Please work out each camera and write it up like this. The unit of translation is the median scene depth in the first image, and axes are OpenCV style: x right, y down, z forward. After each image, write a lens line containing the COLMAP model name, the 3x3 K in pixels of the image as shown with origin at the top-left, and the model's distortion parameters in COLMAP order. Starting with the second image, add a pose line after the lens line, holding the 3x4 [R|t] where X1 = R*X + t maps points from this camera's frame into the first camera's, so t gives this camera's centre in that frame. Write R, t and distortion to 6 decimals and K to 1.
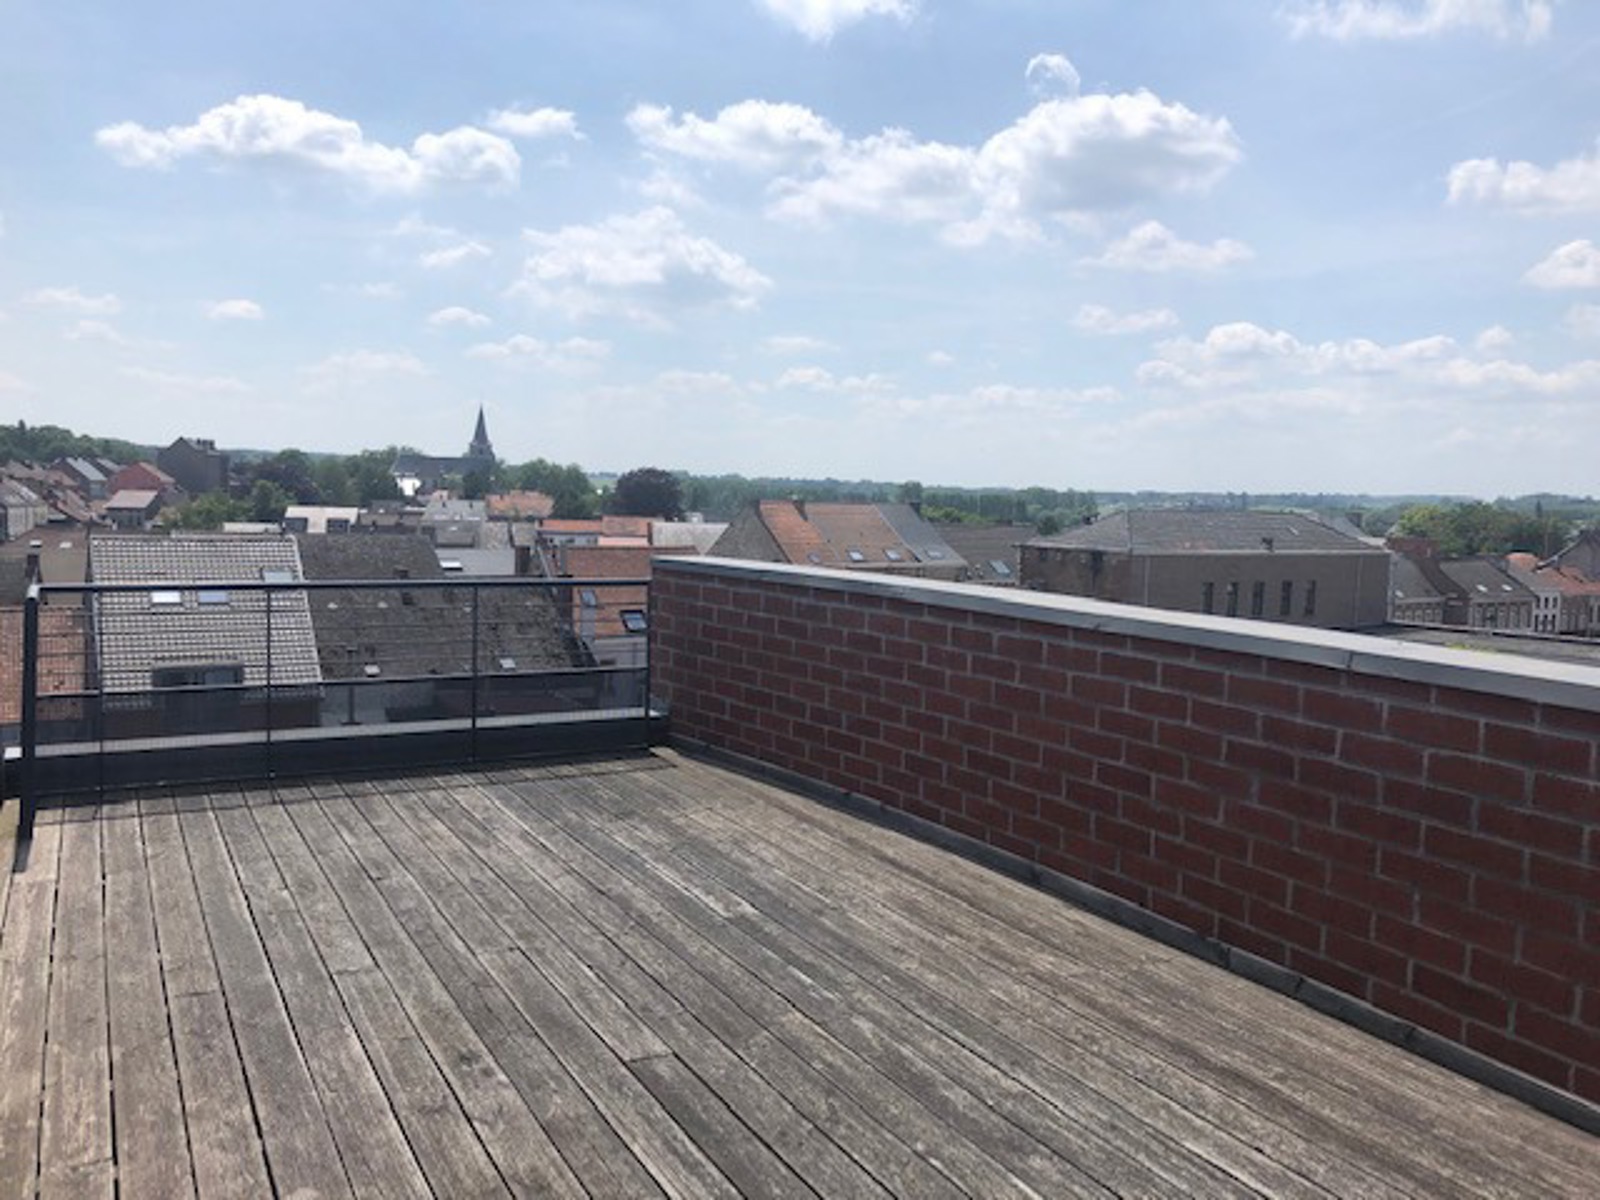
lens RADIAL K [[1302.4, 0, 804.0], [0, 1302.4, 596.3], [0, 0, 1]] dist [0.008710, 0.000834]
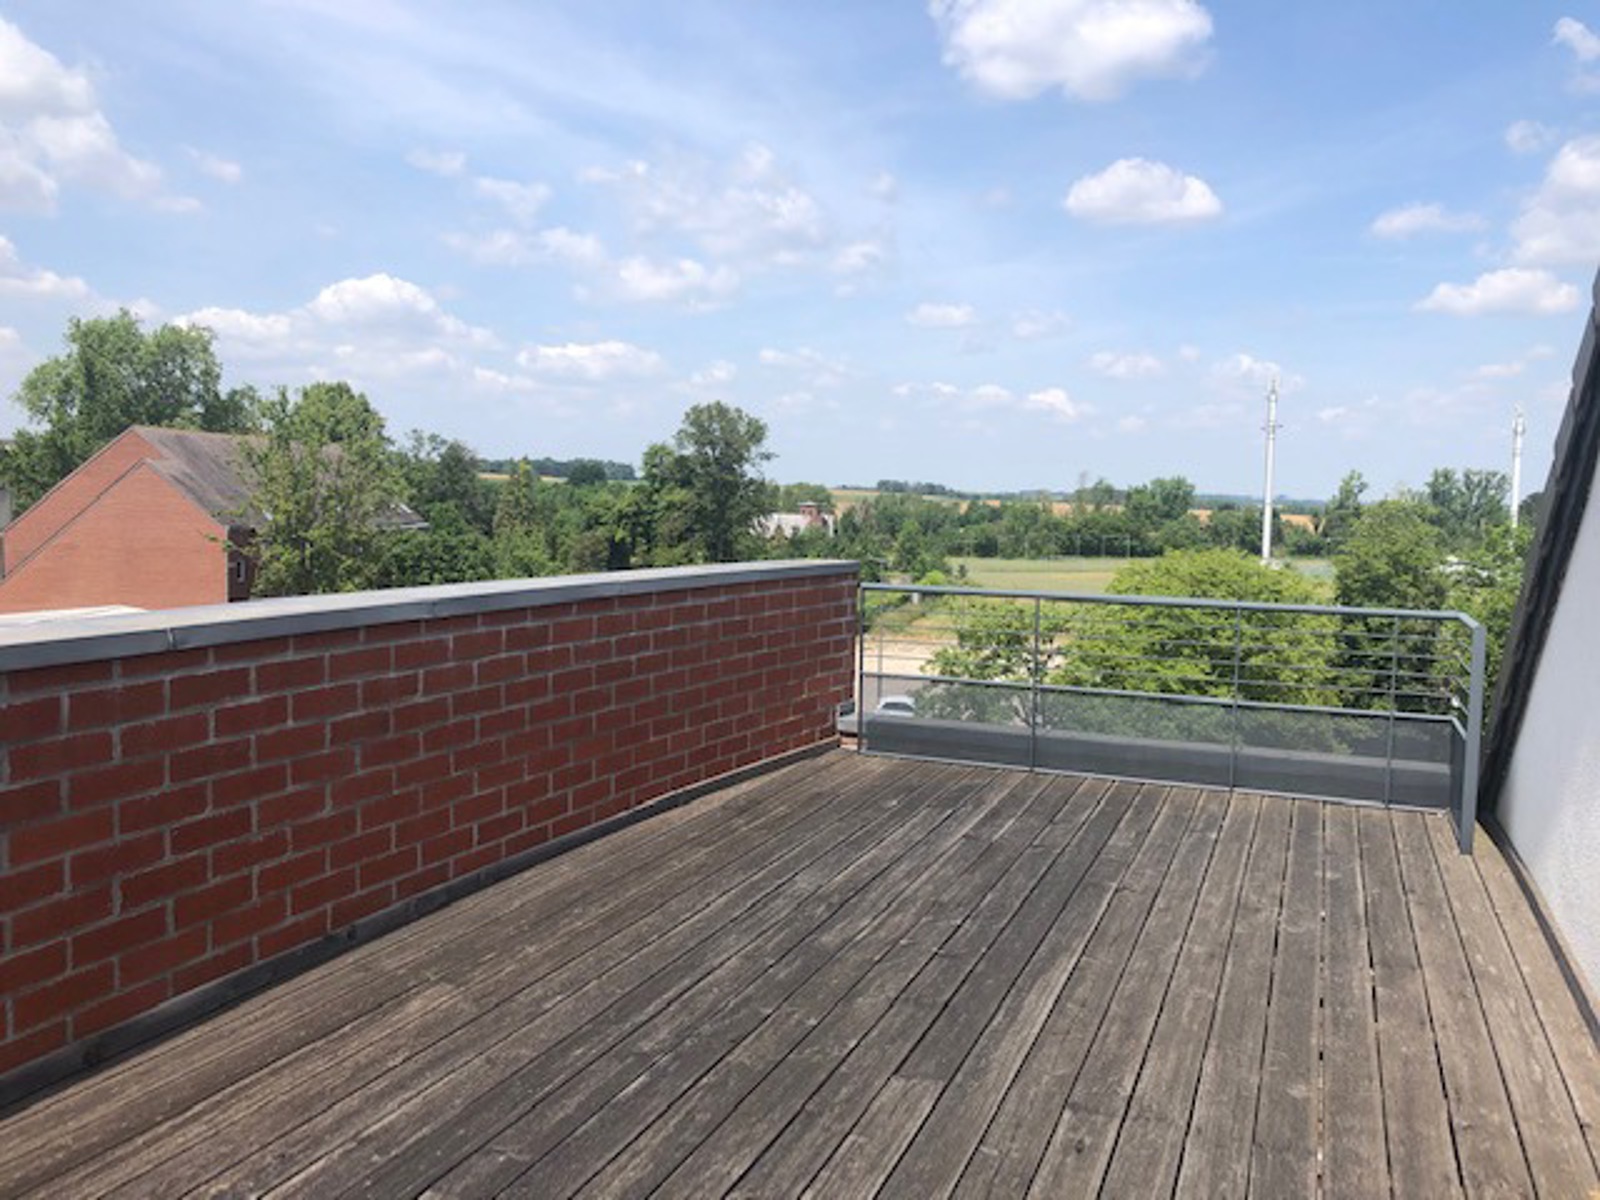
lens RADIAL K [[1302.4, 0, 803.6], [0, 1302.4, 603.8], [0, 0, 1]] dist [0.008710, 0.000834]
pose [[-0.631197, -0.112858, 0.767368, -0.690935], [0.021188, 0.986479, 0.162511, -0.138708], [-0.775333, 0.118836, -0.620271, 1.463618]]
